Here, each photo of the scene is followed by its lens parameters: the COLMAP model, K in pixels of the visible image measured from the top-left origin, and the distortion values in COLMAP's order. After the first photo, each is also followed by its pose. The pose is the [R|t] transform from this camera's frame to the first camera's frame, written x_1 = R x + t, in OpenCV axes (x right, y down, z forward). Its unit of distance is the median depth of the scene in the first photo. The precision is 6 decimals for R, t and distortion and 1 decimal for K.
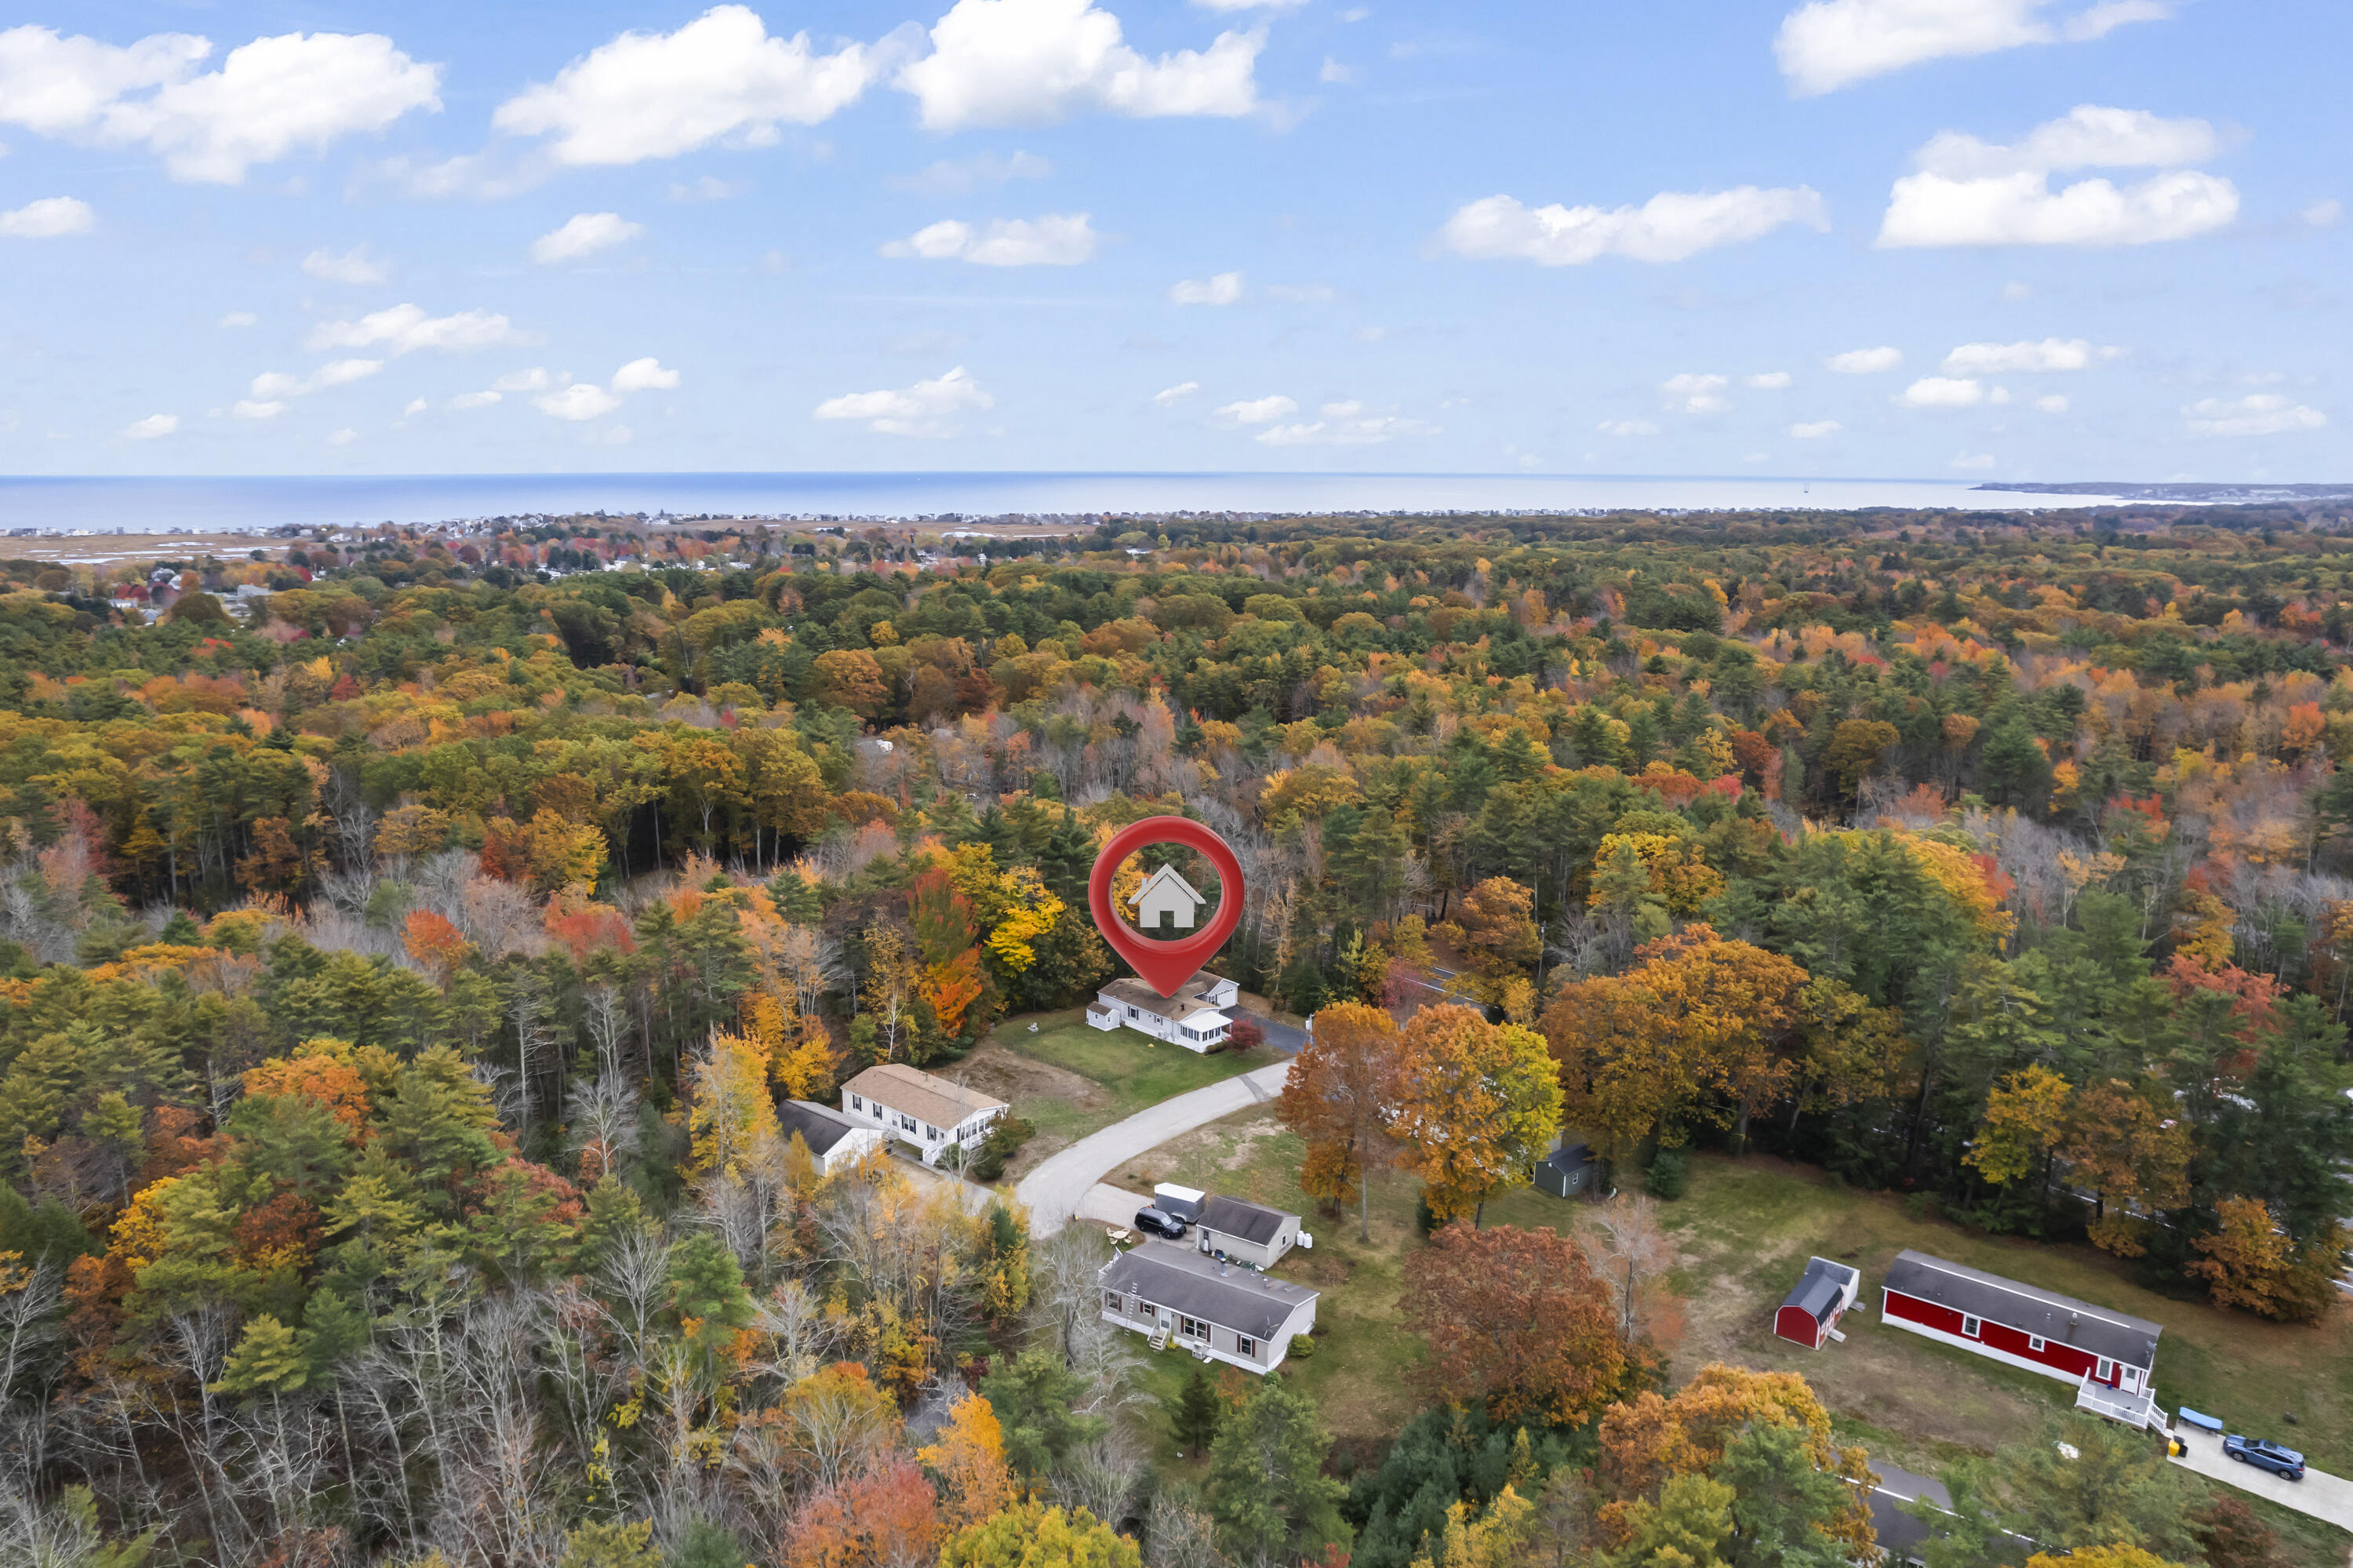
lens RADIAL K [[1480.0, 0, 1177.6], [0, 1480.0, 814.4], [0, 0, 1]] dist [-0.038952, -0.000364]
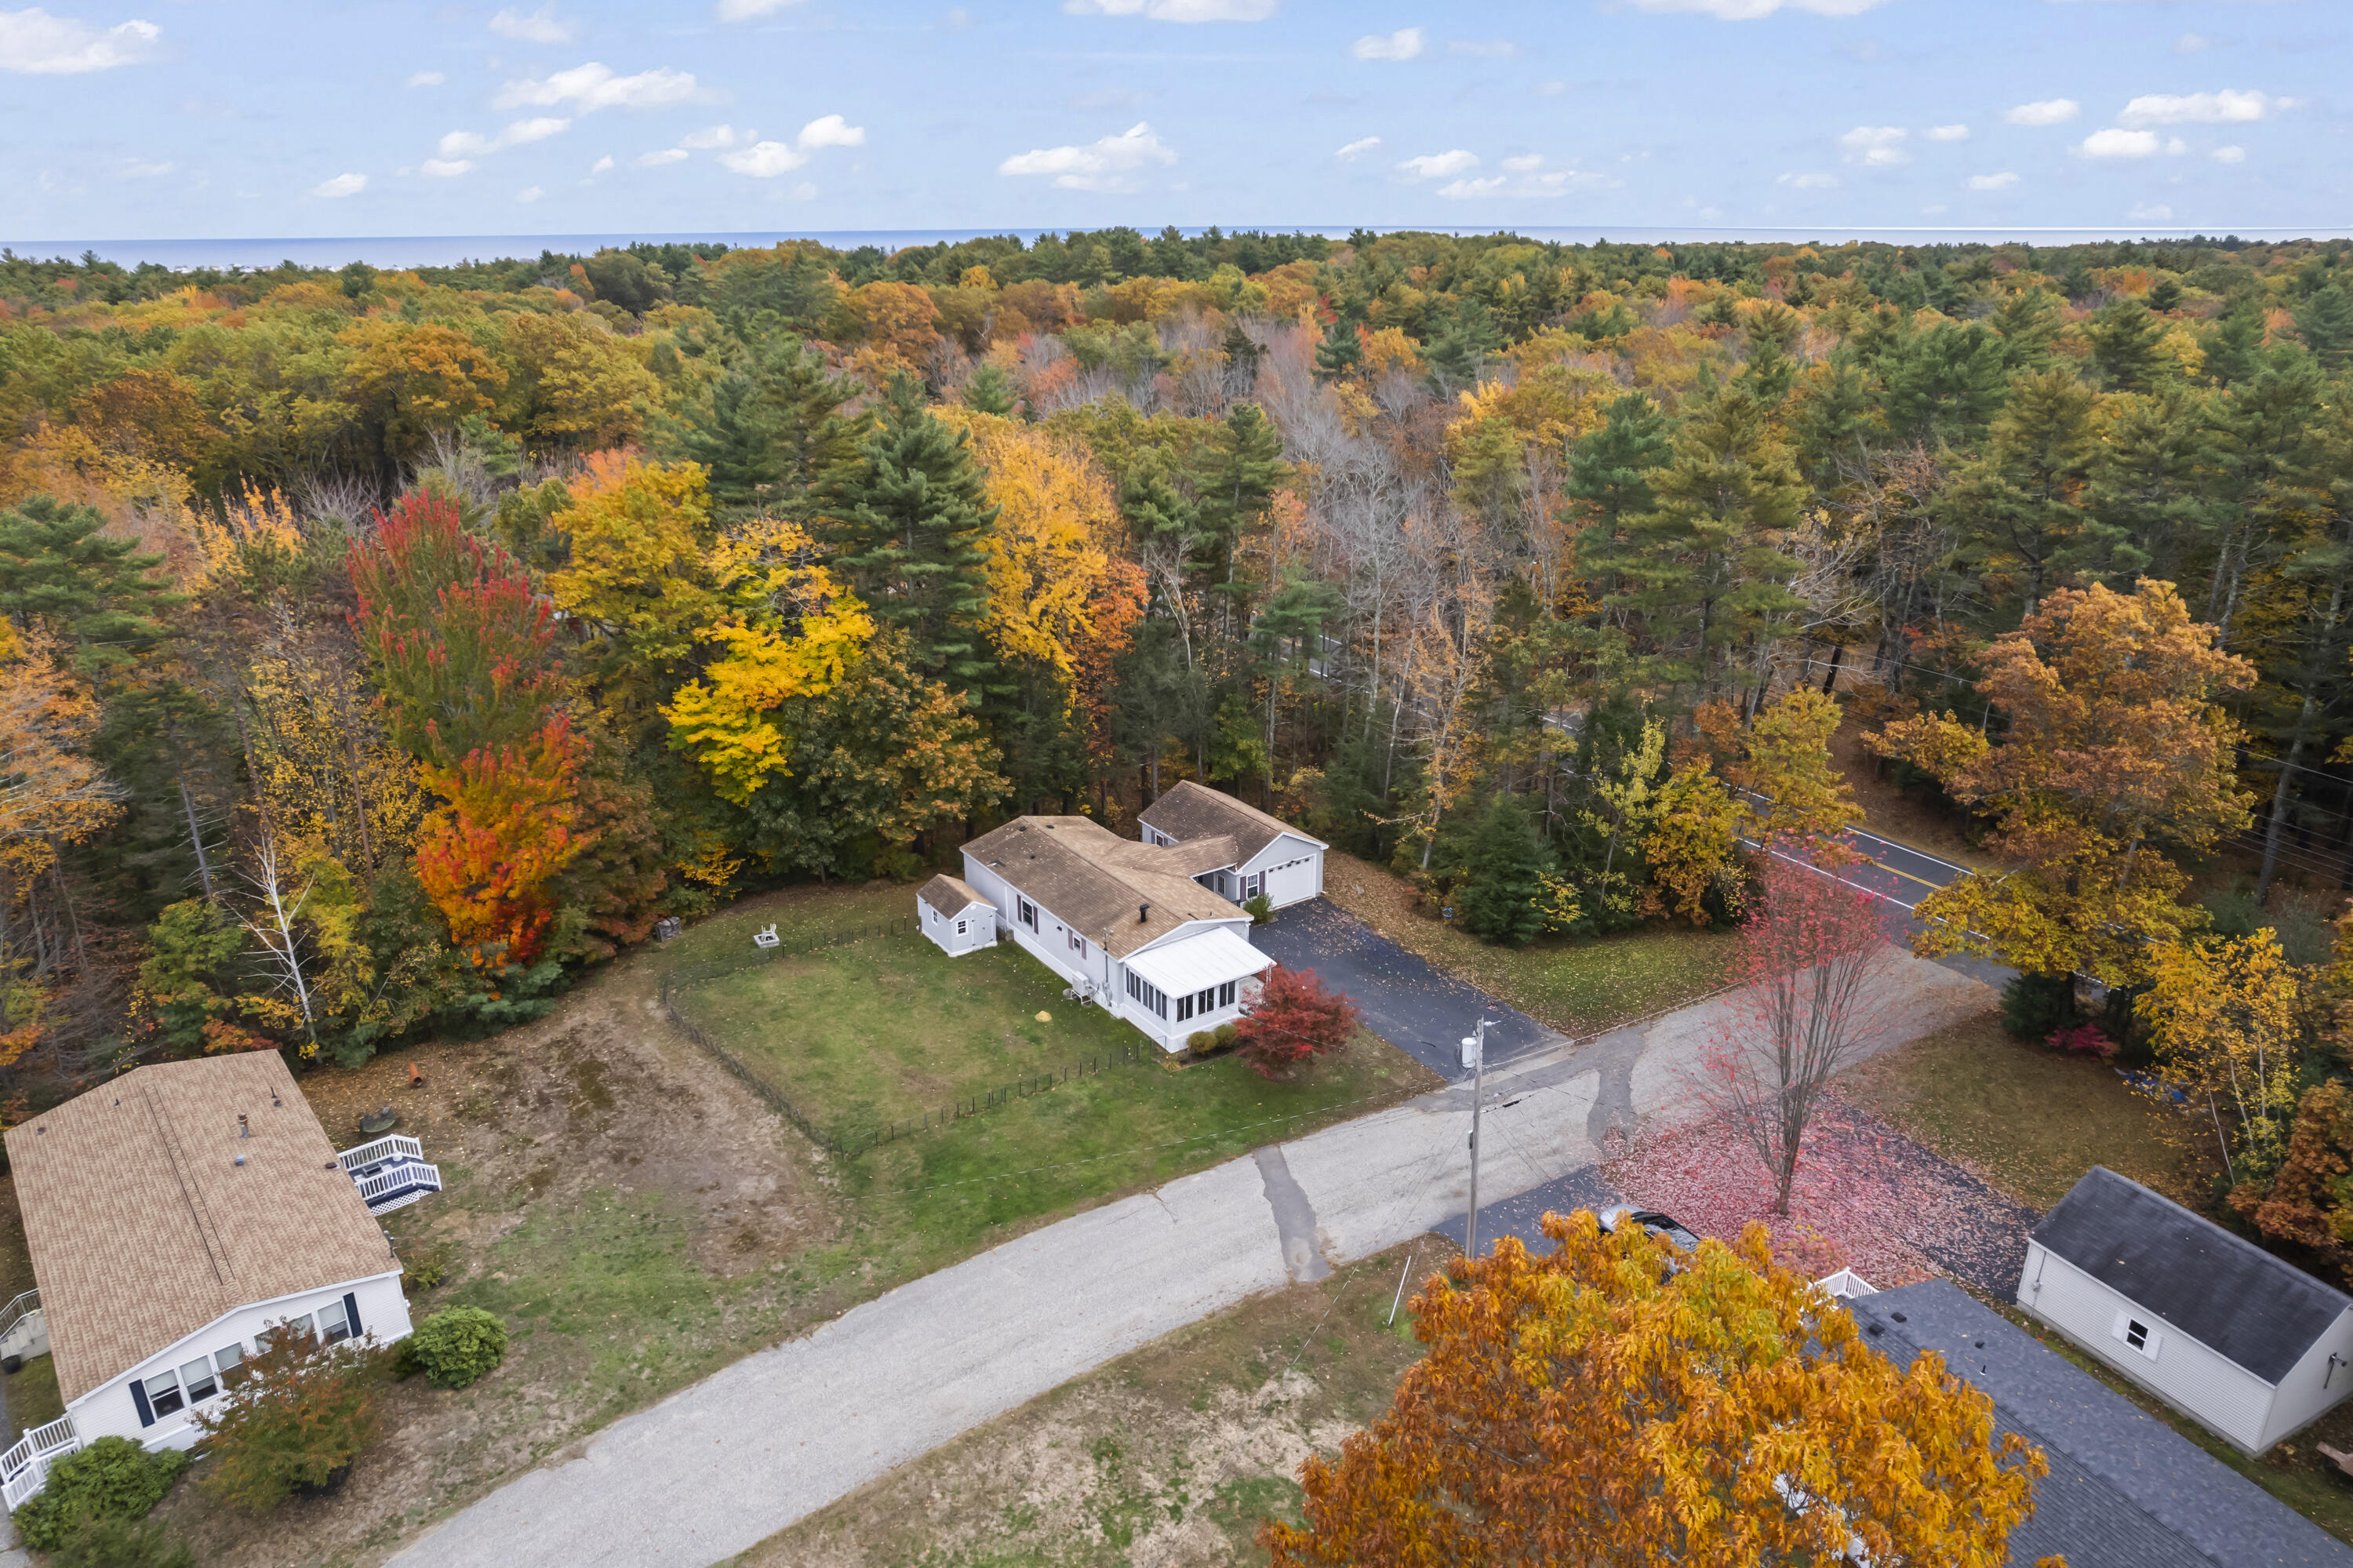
lens RADIAL K [[1480.0, 0, 1177.6], [0, 1480.0, 814.4], [0, 0, 1]] dist [-0.038952, -0.000364]
pose [[0.986275, 0.055707, -0.155430, 0.065371], [-0.030911, 0.987018, 0.157609, 0.047535], [0.162192, -0.150642, 0.975193, 0.634817]]
